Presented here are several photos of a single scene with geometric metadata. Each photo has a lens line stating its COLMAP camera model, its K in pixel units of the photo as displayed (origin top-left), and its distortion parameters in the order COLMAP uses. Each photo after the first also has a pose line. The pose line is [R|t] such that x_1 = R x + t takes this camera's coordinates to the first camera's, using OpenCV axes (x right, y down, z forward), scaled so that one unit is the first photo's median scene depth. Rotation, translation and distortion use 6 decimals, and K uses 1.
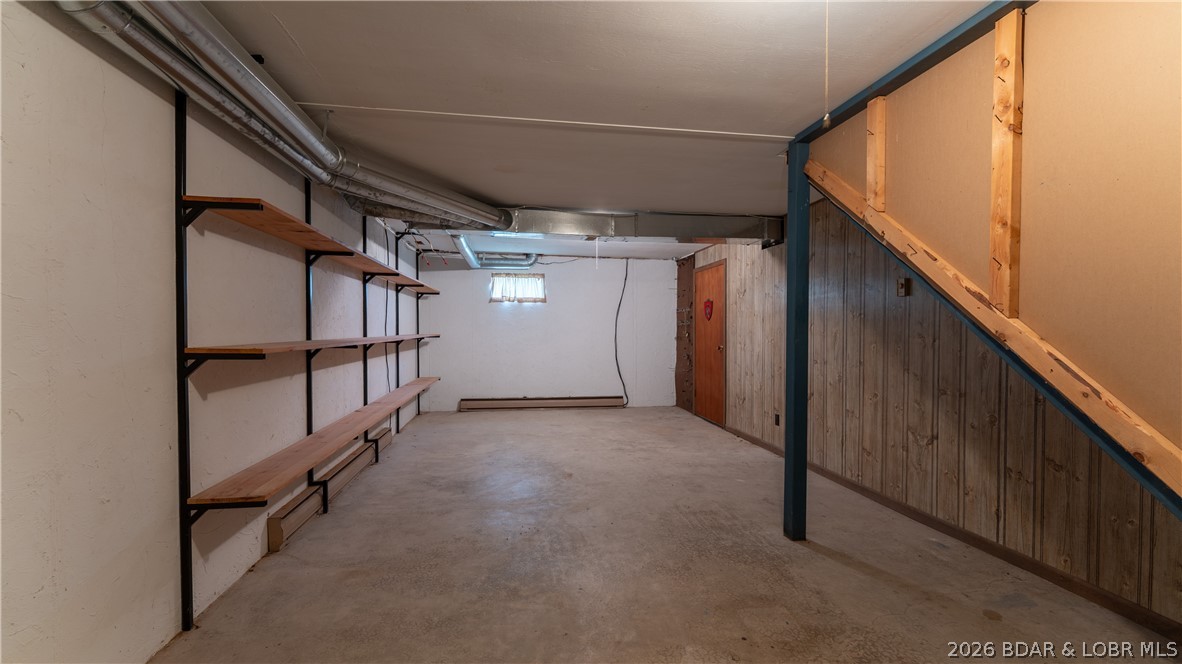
lens RADIAL K [[479.8, 0, 590.7], [0, 479.8, 333.5], [0, 0, 1]] dist [-0.014327, 0.002075]
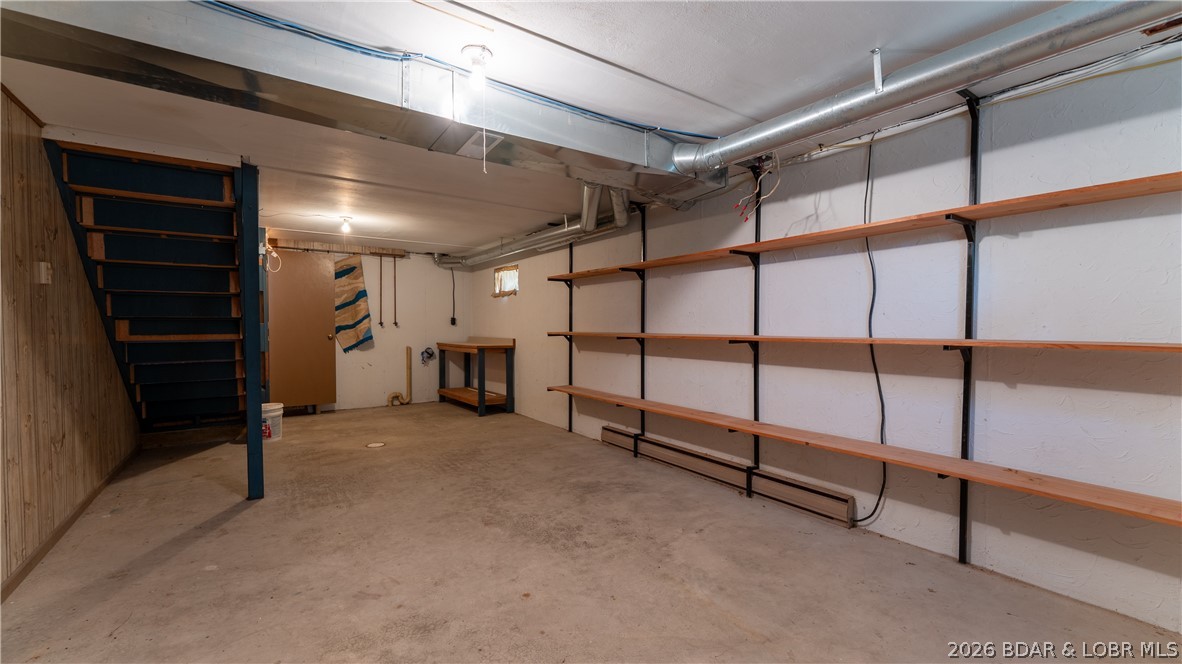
lens RADIAL K [[479.8, 0, 592.3], [0, 479.8, 331.8], [0, 0, 1]] dist [-0.014327, 0.002075]
pose [[-0.899953, 0.004133, -0.435967, 0.159026], [-0.006486, 0.999717, 0.022866, -0.020388], [0.435938, 0.023406, -0.899672, 2.092708]]
